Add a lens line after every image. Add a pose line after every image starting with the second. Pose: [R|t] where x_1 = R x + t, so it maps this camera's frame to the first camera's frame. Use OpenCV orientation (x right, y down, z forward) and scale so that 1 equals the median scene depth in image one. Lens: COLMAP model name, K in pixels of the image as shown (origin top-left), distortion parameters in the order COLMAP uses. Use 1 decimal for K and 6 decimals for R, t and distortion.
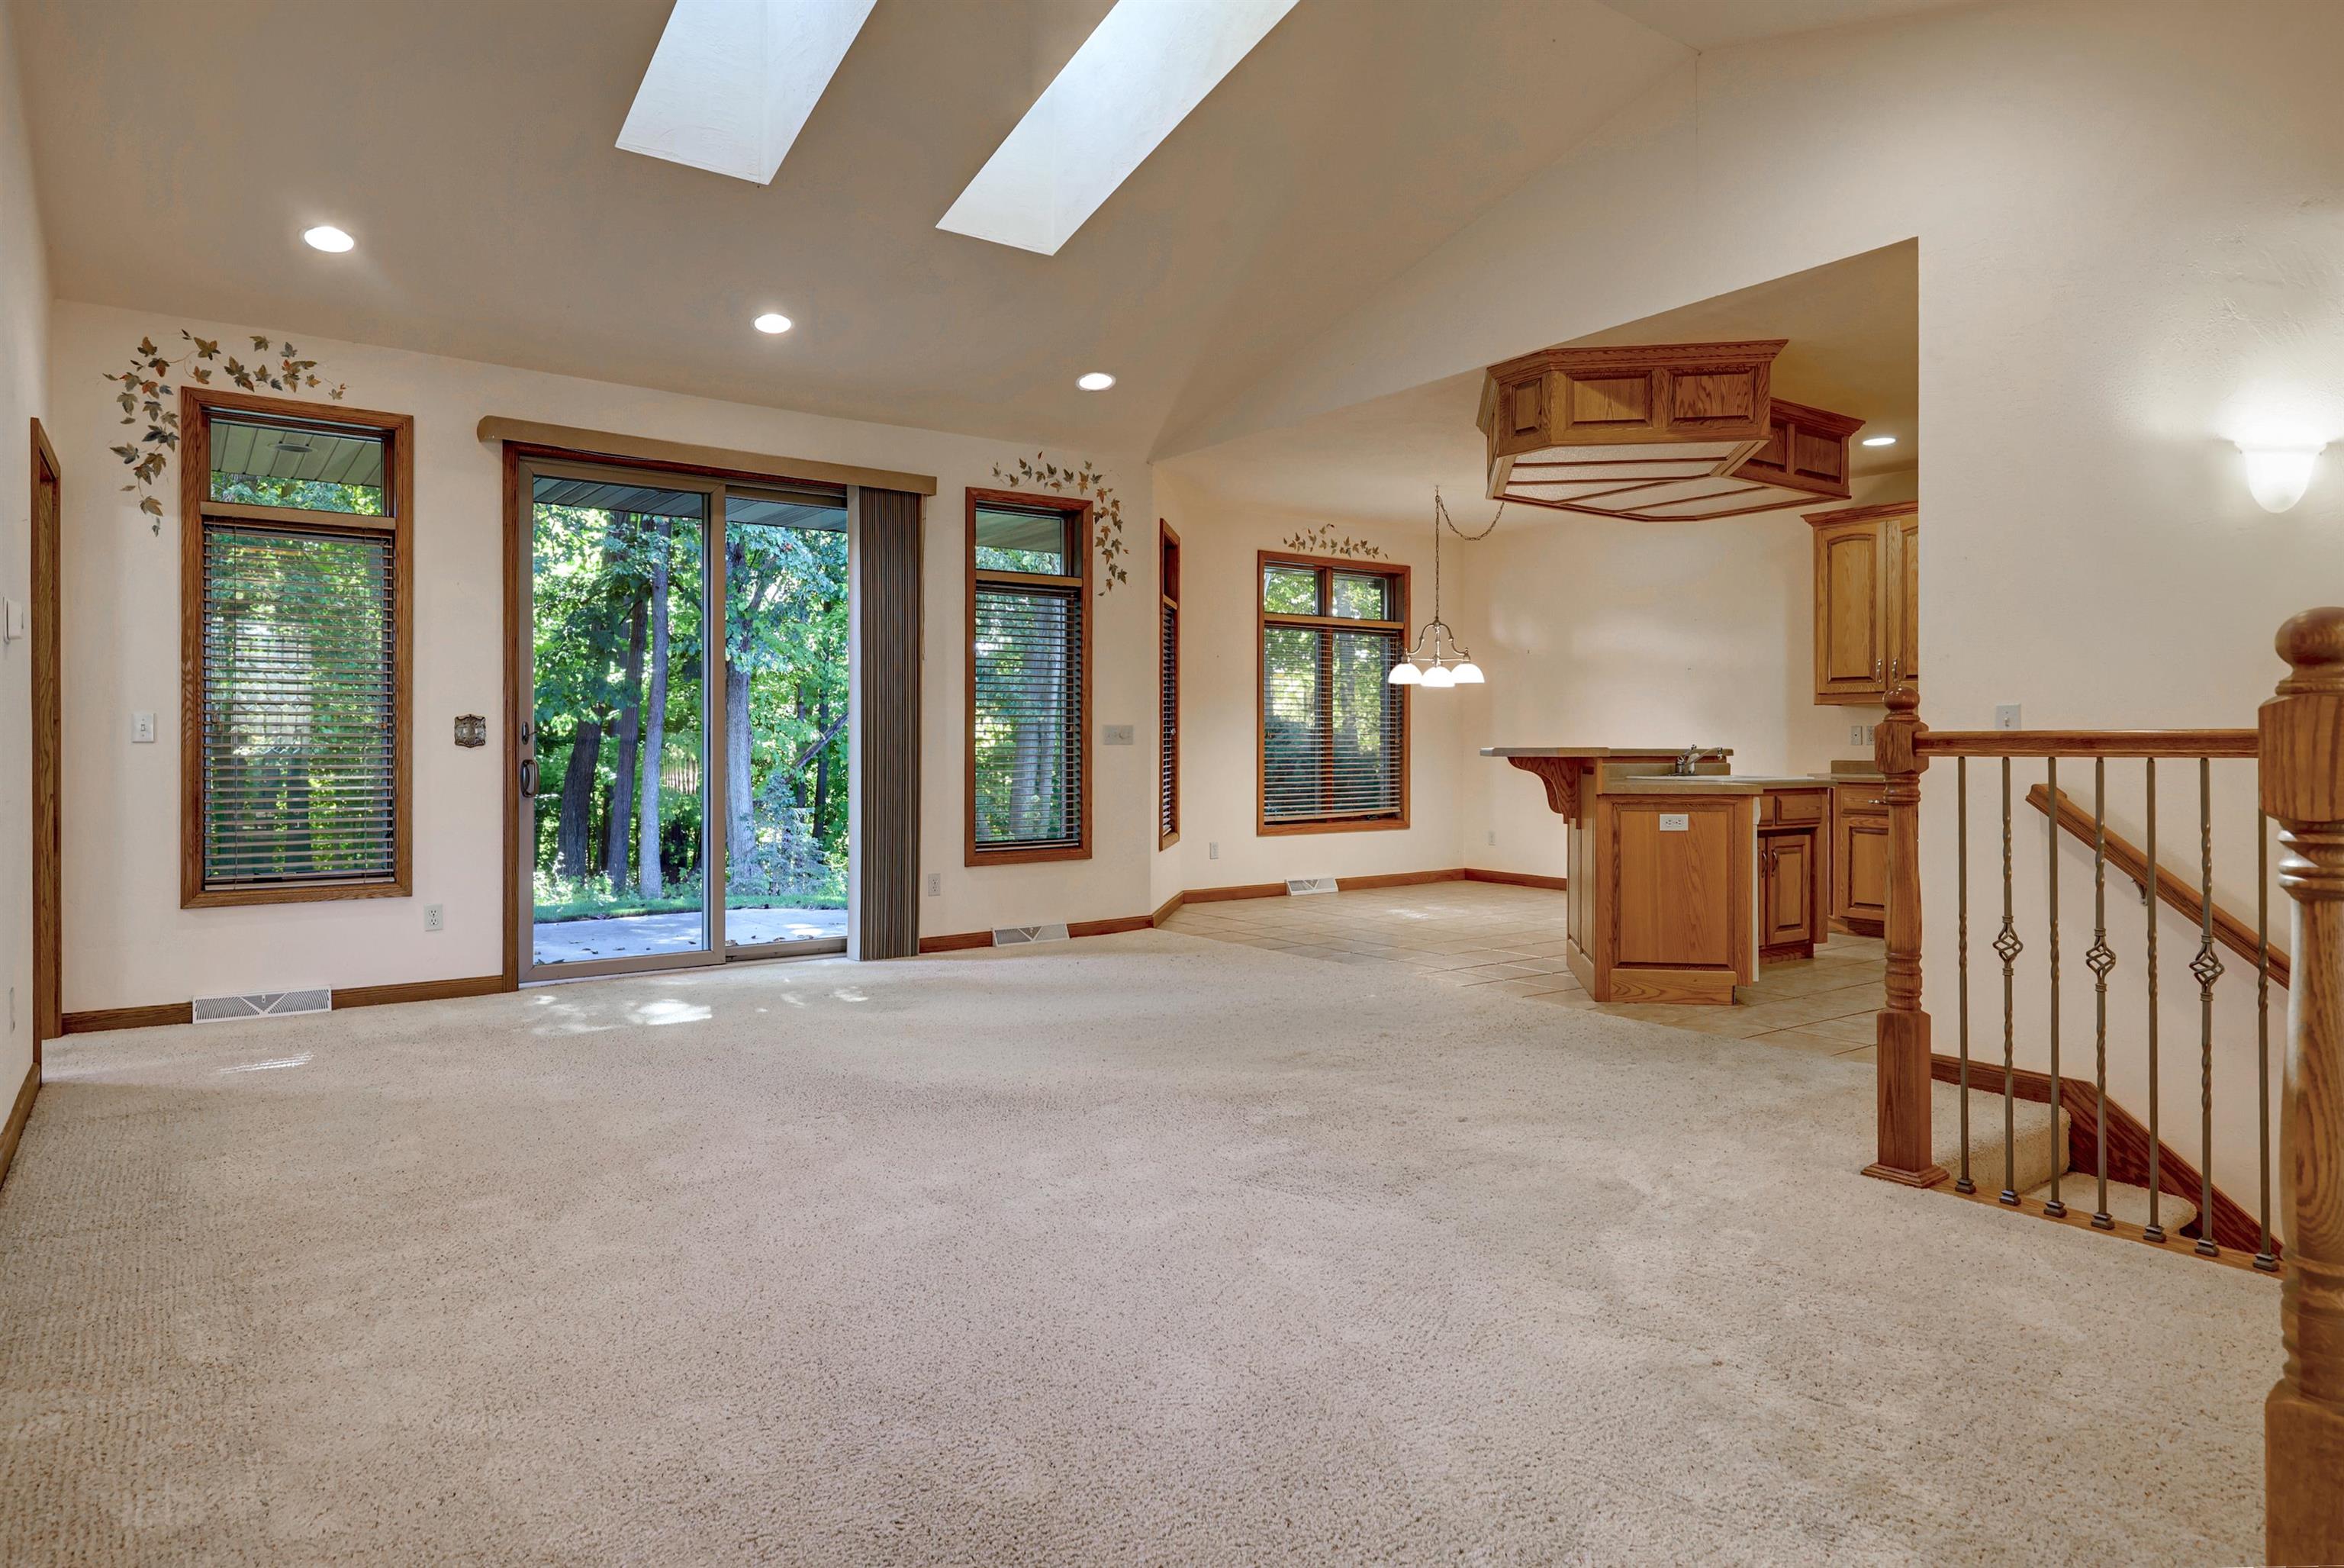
lens RADIAL K [[1347.6, 0, 1182.7], [0, 1347.6, 740.4], [0, 0, 1]] dist [-0.002280, 0.002102]
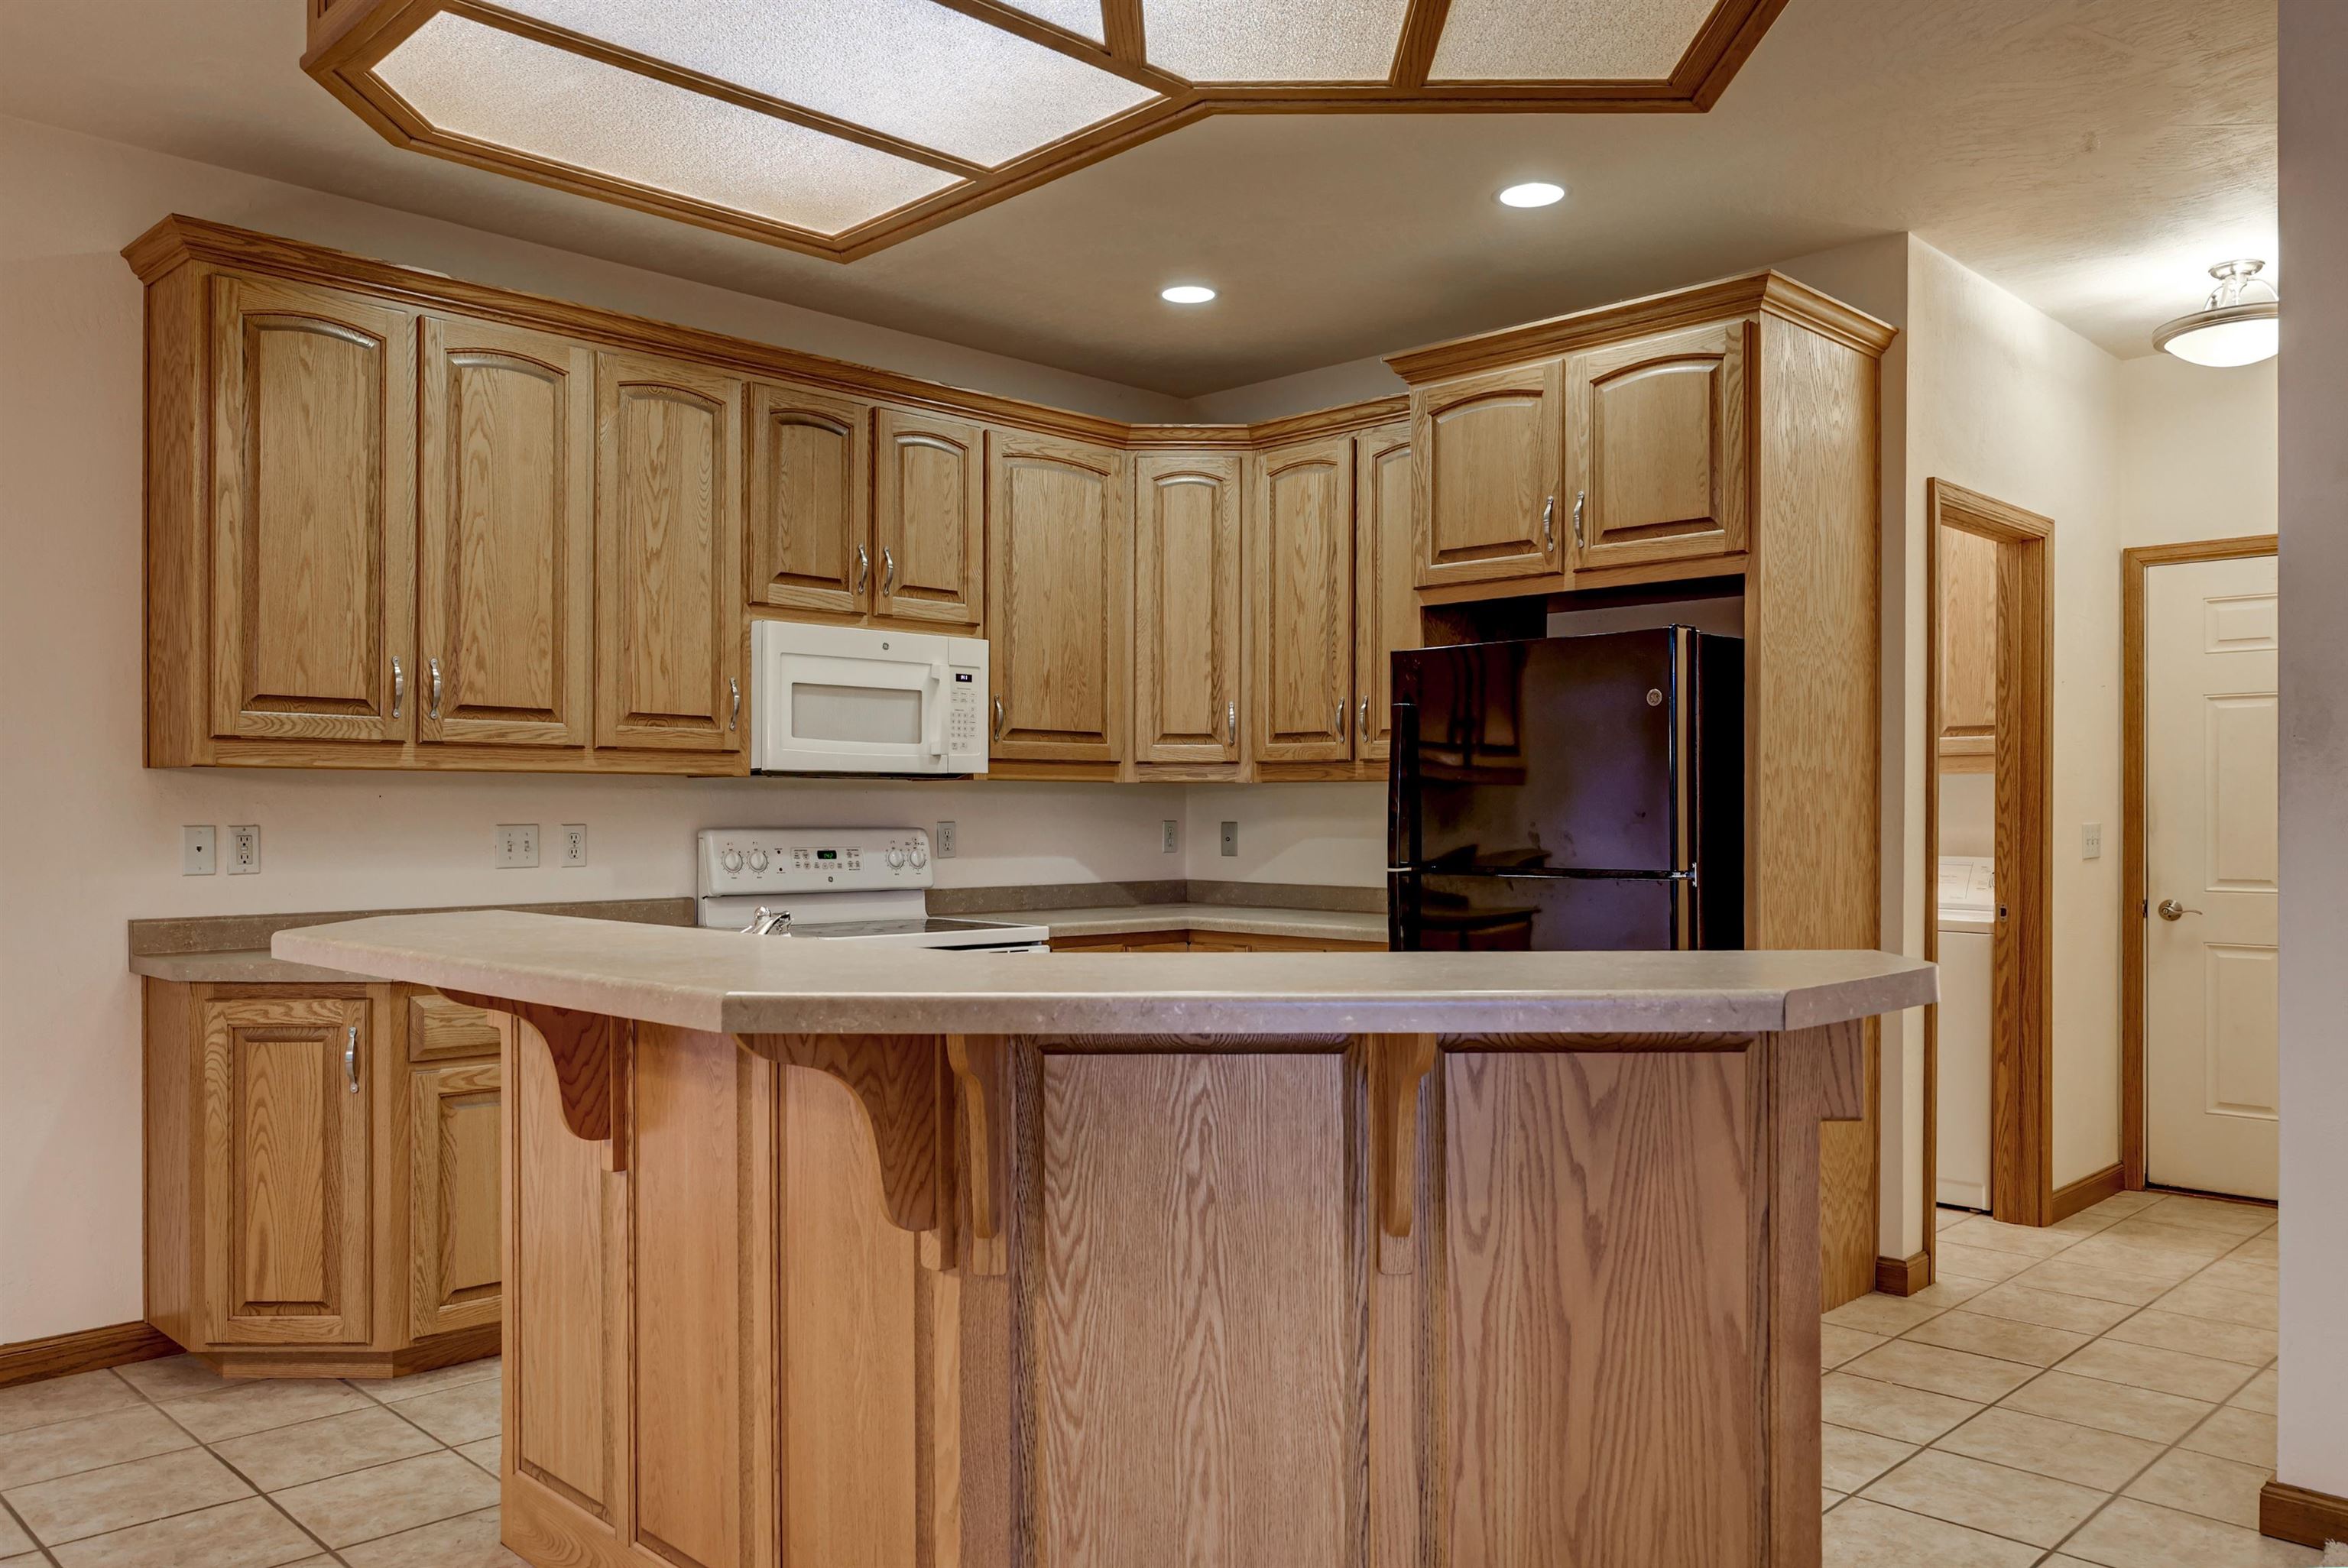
lens RADIAL K [[1737.6, 0, 1151.3], [0, 1737.6, 821.9], [0, 0, 1]] dist [0.003271, 0.001479]
pose [[-0.149504, -0.007900, 0.988730, -0.016192], [-0.005197, 0.999961, 0.007204, -0.013991], [-0.988748, -0.004062, -0.149539, 0.711880]]
